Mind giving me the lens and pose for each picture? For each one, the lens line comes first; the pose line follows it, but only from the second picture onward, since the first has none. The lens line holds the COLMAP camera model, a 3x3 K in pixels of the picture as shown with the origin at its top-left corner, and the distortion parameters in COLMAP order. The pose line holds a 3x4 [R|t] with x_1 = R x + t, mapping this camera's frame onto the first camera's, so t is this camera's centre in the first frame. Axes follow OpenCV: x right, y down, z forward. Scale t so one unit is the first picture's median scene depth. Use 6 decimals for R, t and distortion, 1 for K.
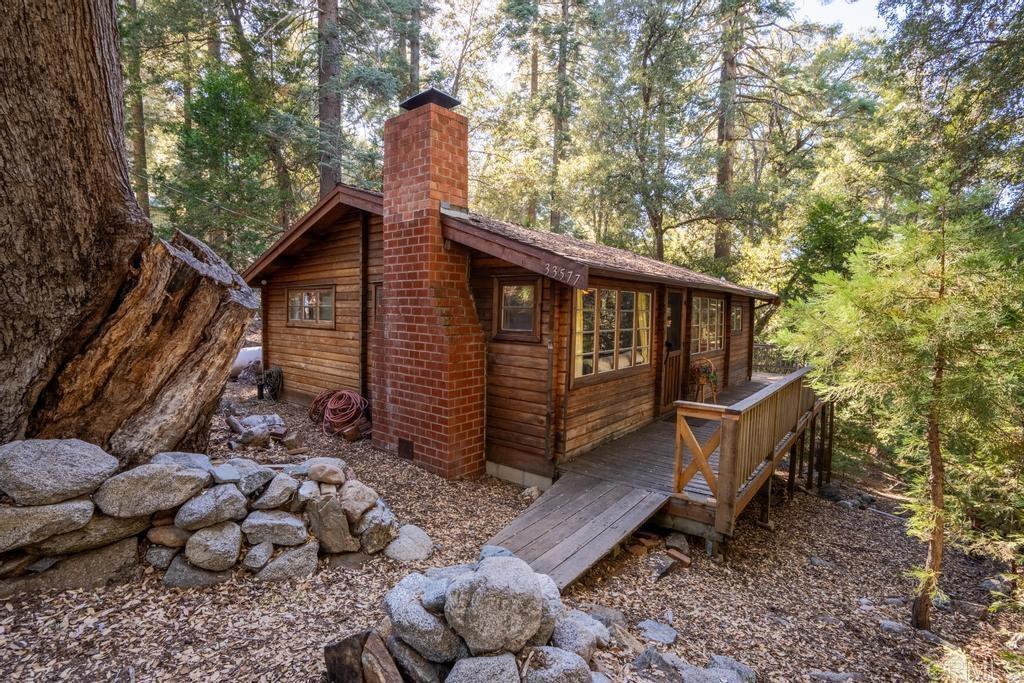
lens RADIAL K [[467.8, 0, 511.1], [0, 467.8, 342.4], [0, 0, 1]] dist [-0.005887, -0.000177]
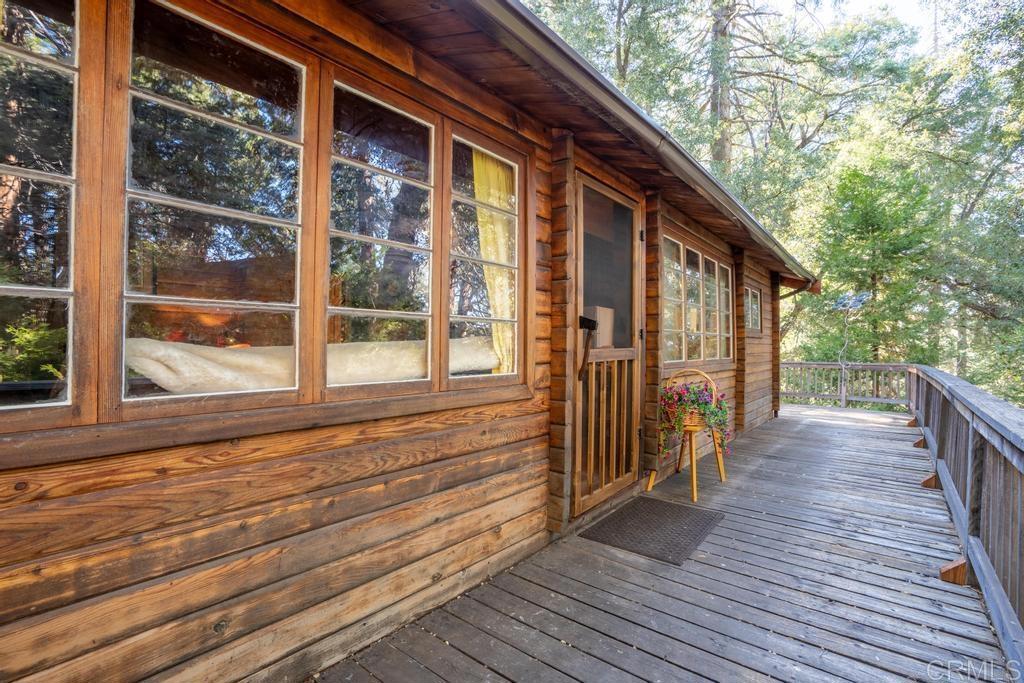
lens RADIAL K [[467.8, 0, 510.6], [0, 467.8, 343.0], [0, 0, 1]] dist [-0.005887, -0.000177]
pose [[0.999964, -0.007747, -0.003323, 0.199150], [0.007482, 0.997264, -0.073546, 0.032622], [0.003884, 0.073519, 0.997286, 0.457784]]
